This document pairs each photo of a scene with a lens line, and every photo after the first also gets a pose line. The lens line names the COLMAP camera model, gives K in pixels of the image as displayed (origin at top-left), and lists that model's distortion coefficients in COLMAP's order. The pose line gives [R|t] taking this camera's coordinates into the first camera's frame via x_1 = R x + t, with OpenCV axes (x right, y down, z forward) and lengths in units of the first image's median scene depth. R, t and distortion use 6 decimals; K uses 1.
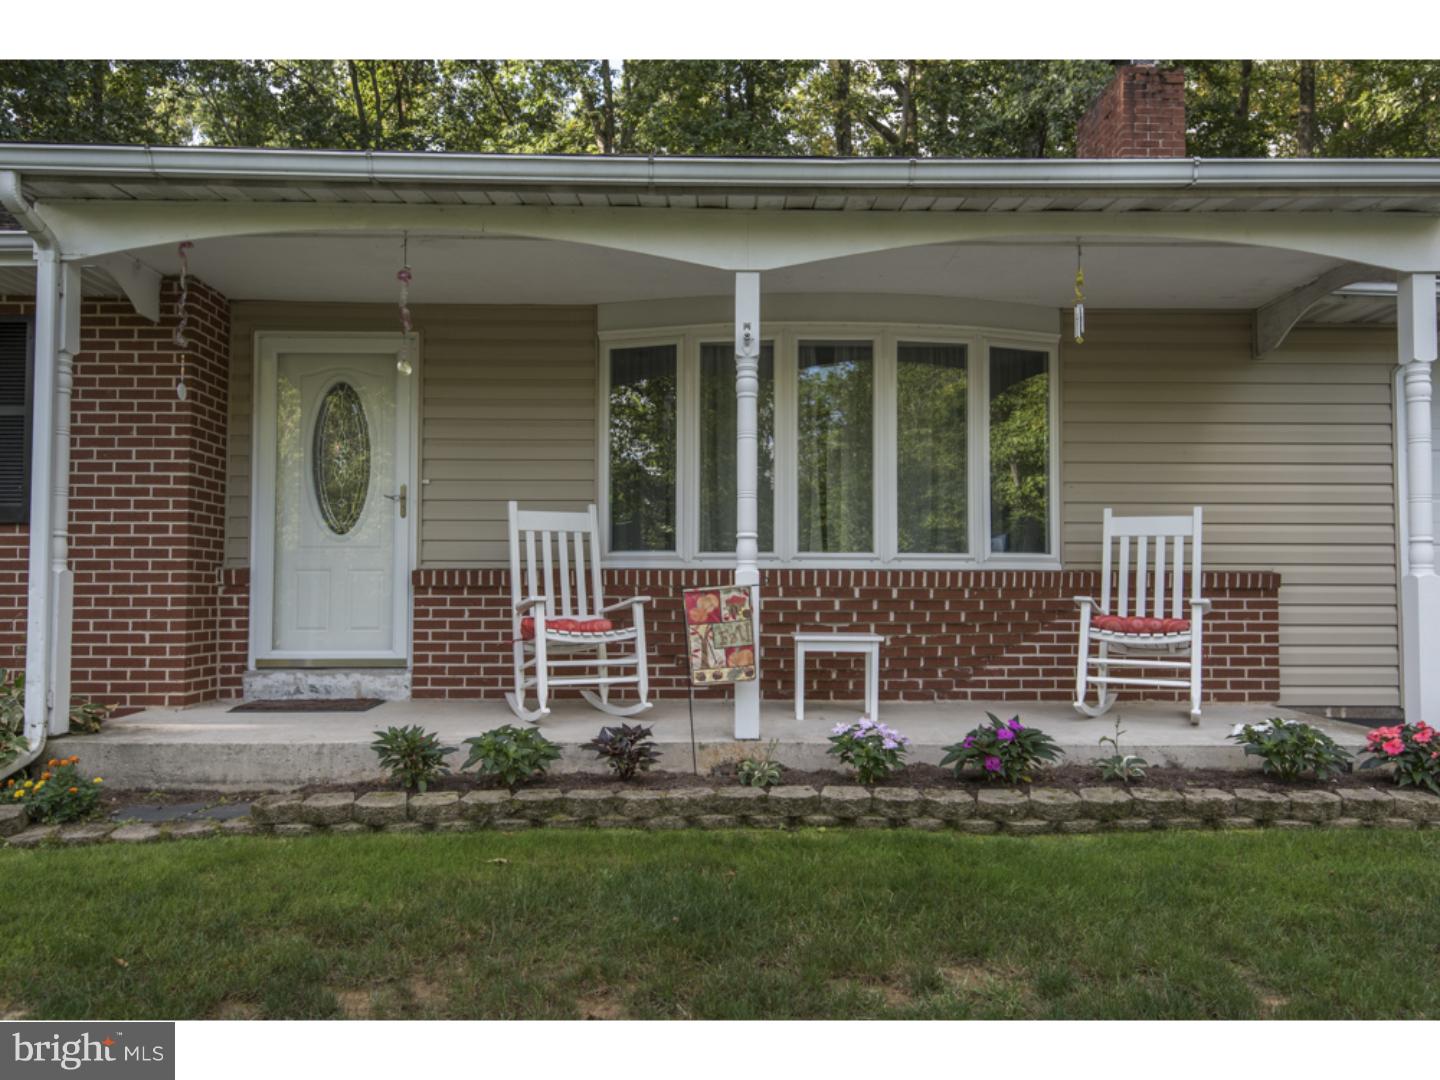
lens RADIAL K [[1056.3, 0, 720.6], [0, 1056.3, 536.4], [0, 0, 1]] dist [0.004225, 0.000276]
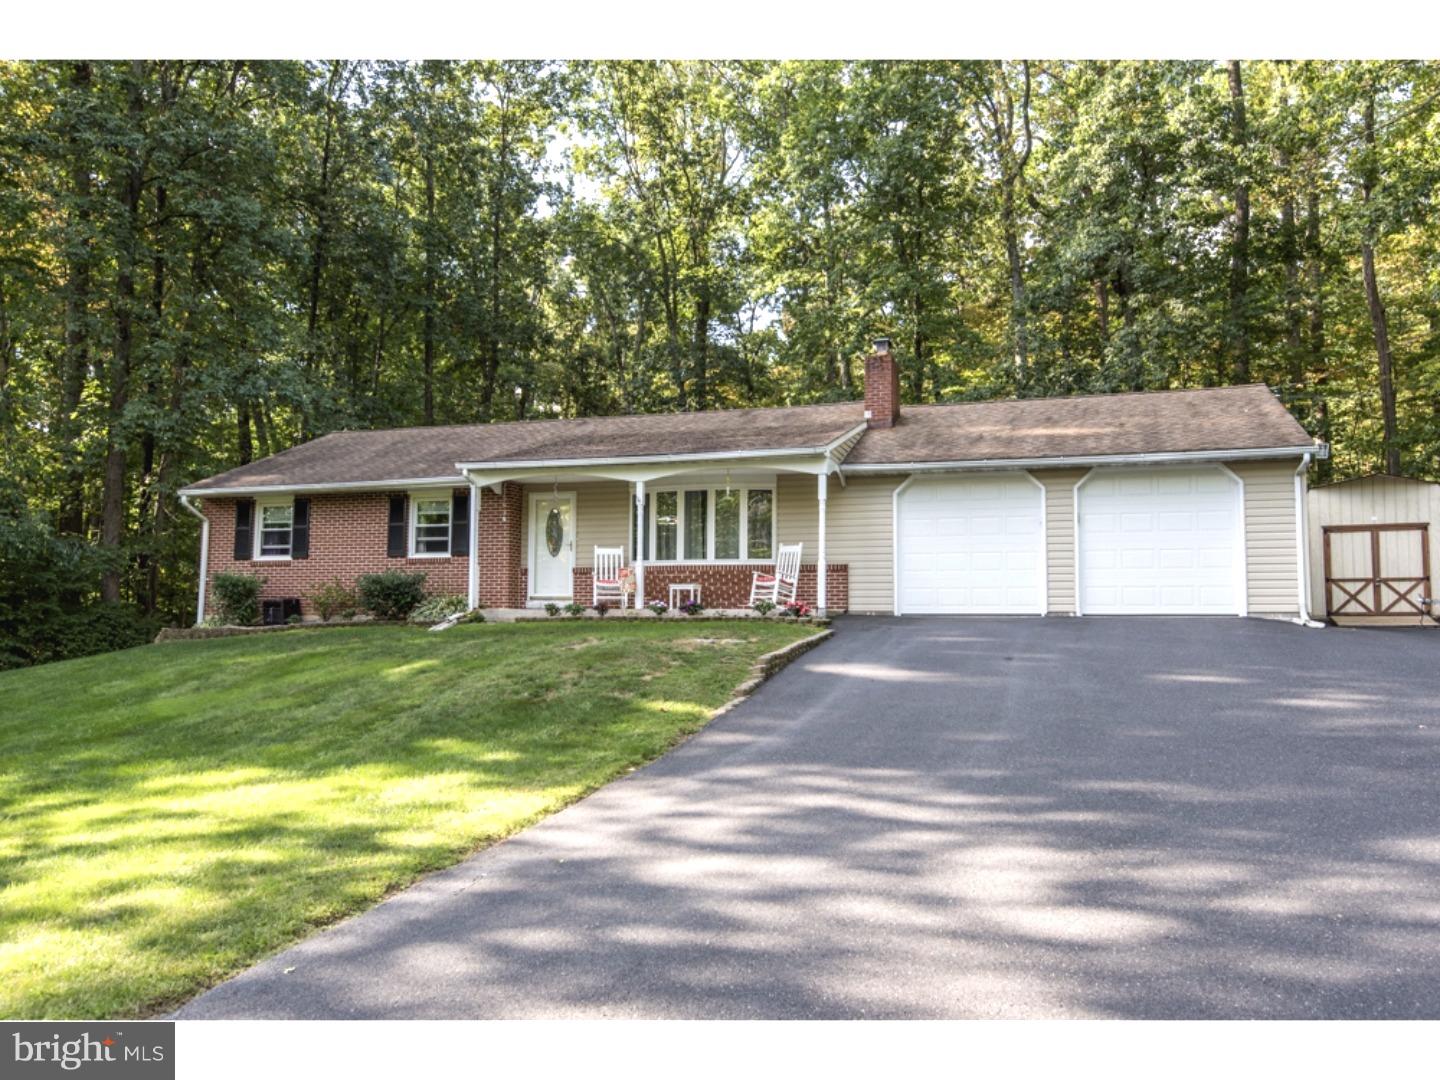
lens RADIAL K [[1056.3, 0, 719.6], [0, 1056.3, 543.2], [0, 0, 1]] dist [0.004225, 0.000276]
pose [[0.944426, -0.023080, -0.327913, 1.192365], [0.015671, 0.999559, -0.025219, 0.045487], [0.328351, 0.018678, 0.944371, -1.892834]]
